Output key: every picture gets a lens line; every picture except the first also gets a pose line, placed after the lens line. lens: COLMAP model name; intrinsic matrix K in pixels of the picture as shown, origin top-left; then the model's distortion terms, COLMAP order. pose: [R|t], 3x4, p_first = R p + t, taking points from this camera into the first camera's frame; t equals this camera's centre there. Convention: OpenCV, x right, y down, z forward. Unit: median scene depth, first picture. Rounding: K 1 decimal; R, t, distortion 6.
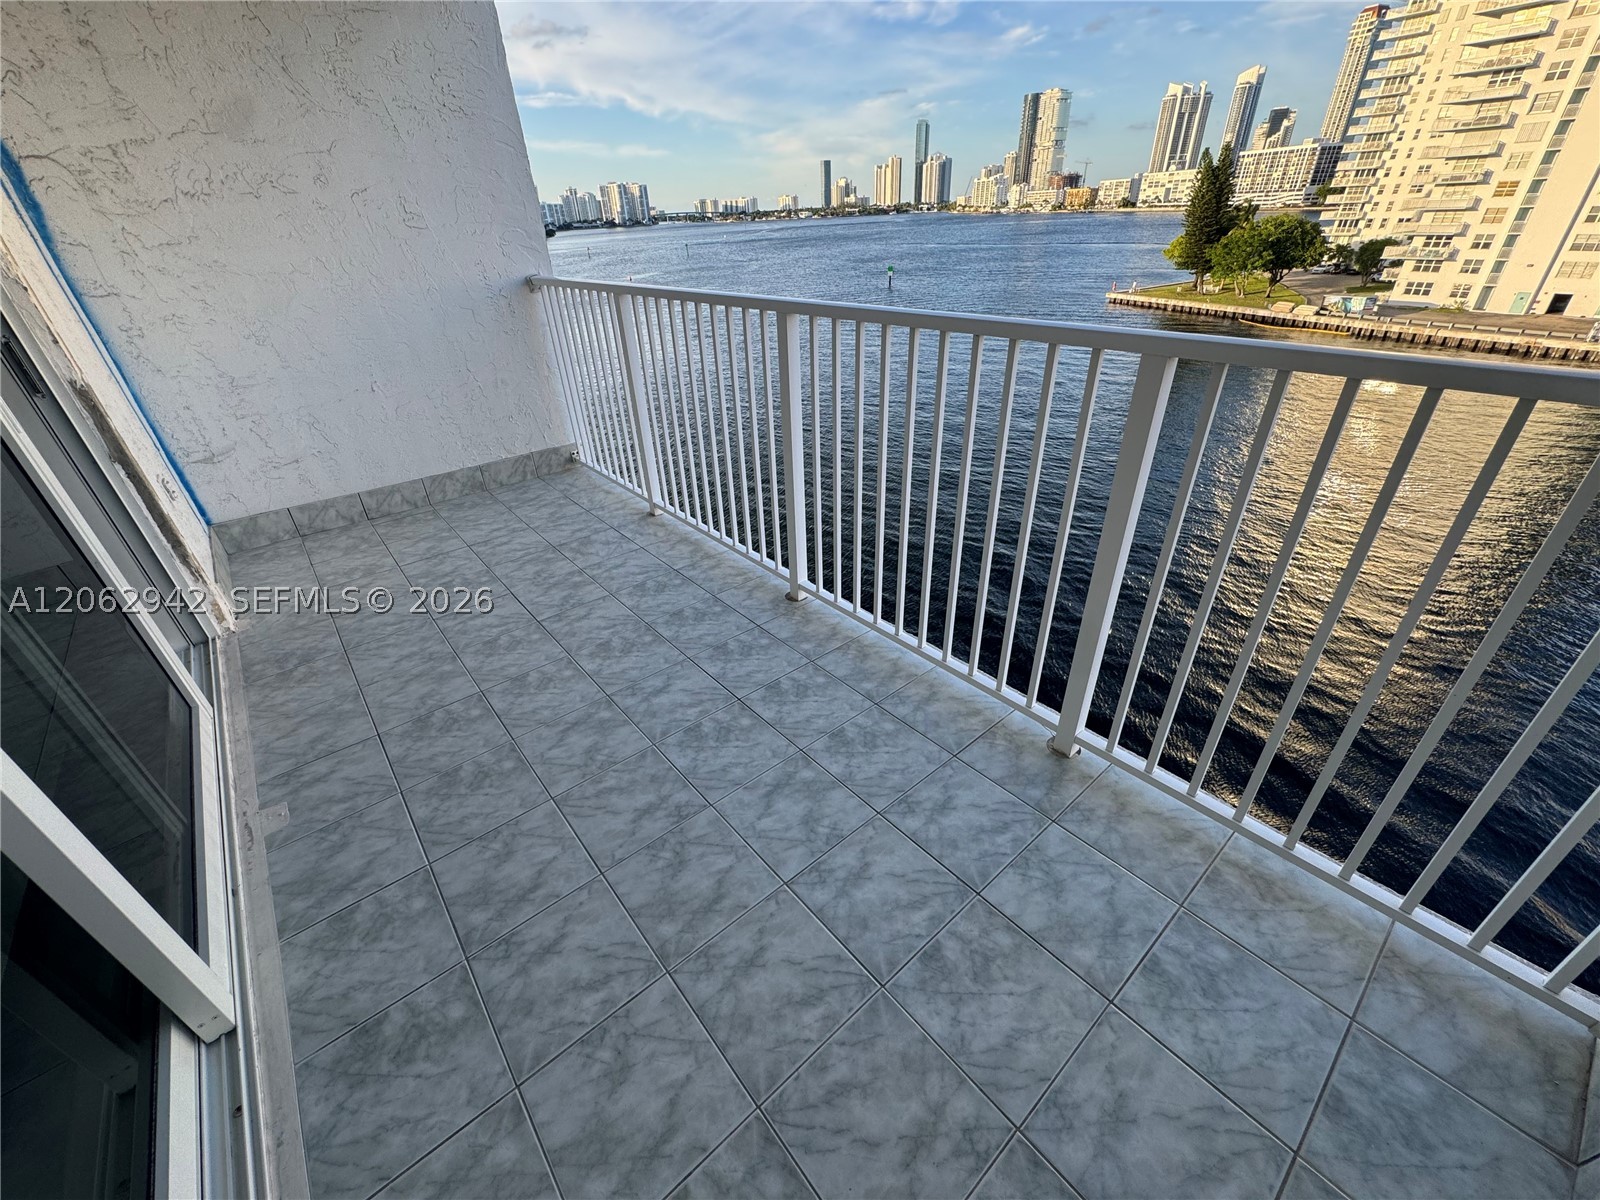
lens RADIAL K [[646.2, 0, 795.6], [0, 646.2, 605.7], [0, 0, 1]] dist [-0.007481, 0.001382]
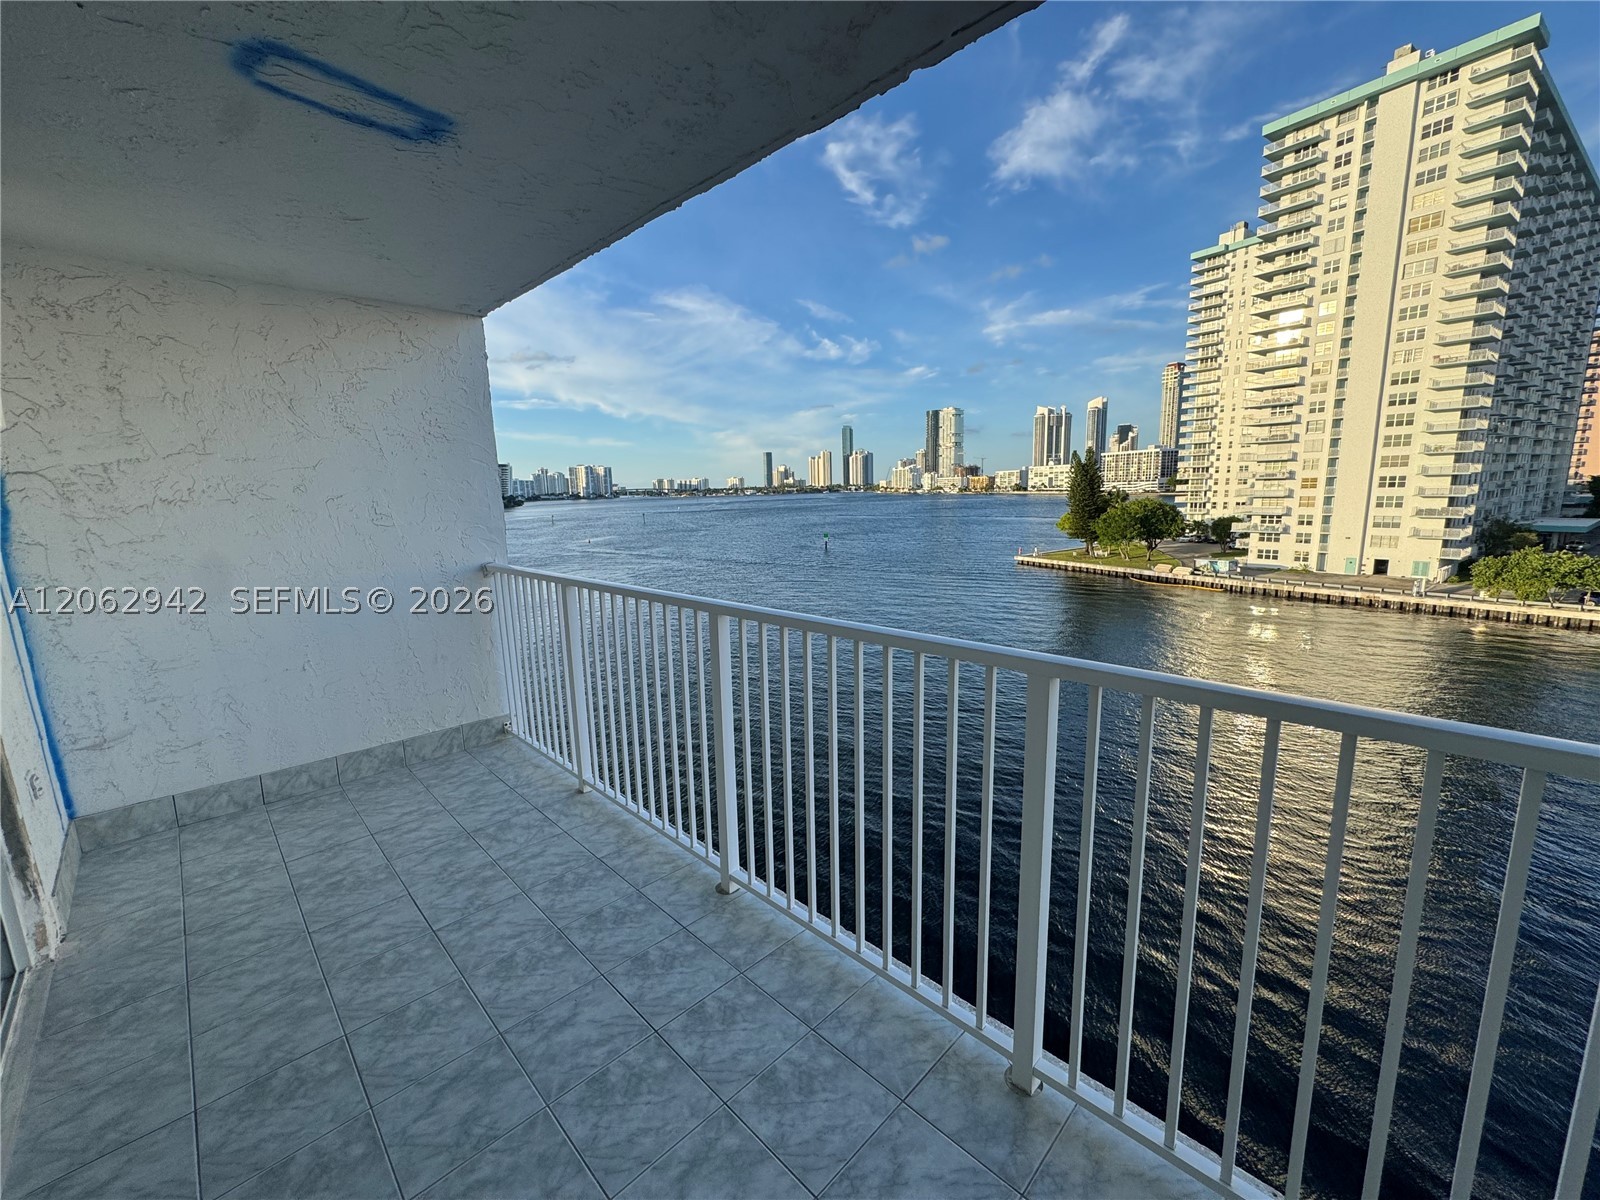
lens RADIAL K [[646.2, 0, 797.9], [0, 646.2, 598.9], [0, 0, 1]] dist [-0.007481, 0.001382]
pose [[0.996241, 0.001643, 0.086611, 0.015522], [0.030763, 0.927942, -0.371454, -0.039384], [-0.080980, 0.372722, 0.924403, -0.019219]]
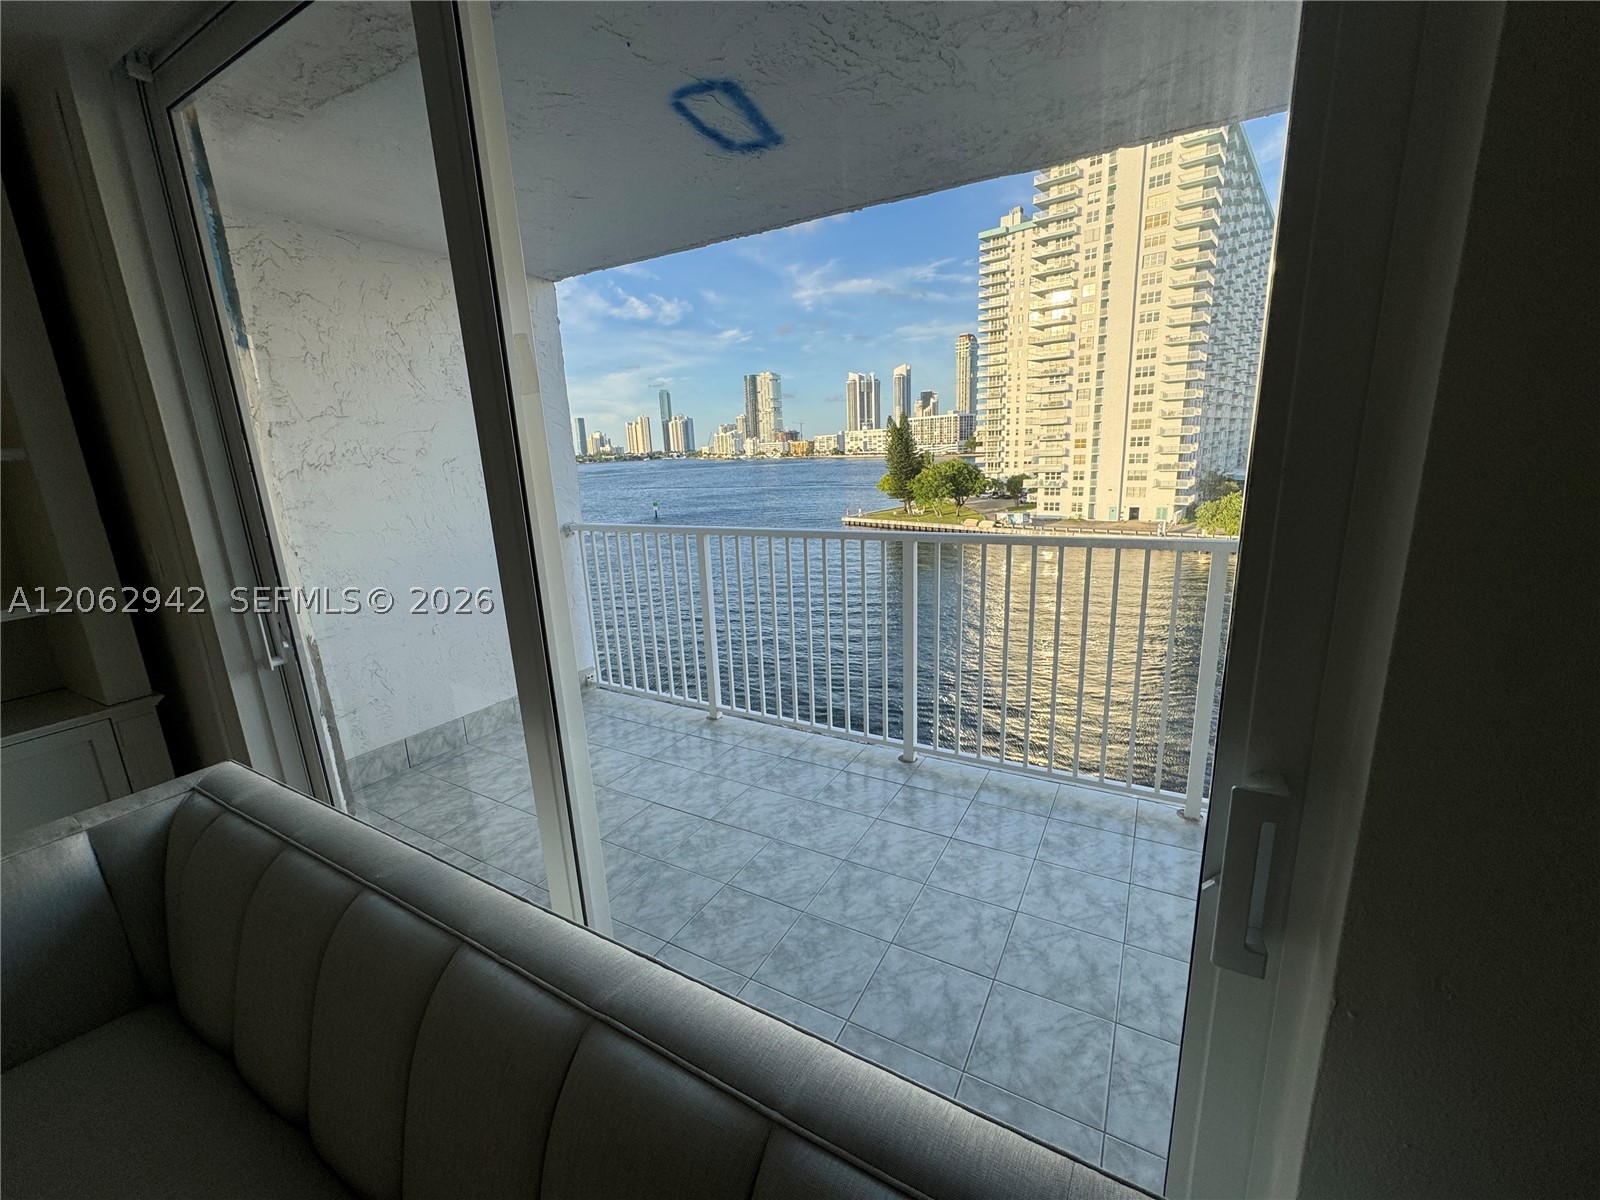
lens RADIAL K [[646.2, 0, 802.8], [0, 646.2, 601.0], [0, 0, 1]] dist [-0.007481, 0.001382]
pose [[0.935768, -0.077110, 0.344081, -0.422497], [0.184894, 0.938194, -0.292587, 0.018127], [-0.300254, 0.337412, 0.892189, -0.080830]]
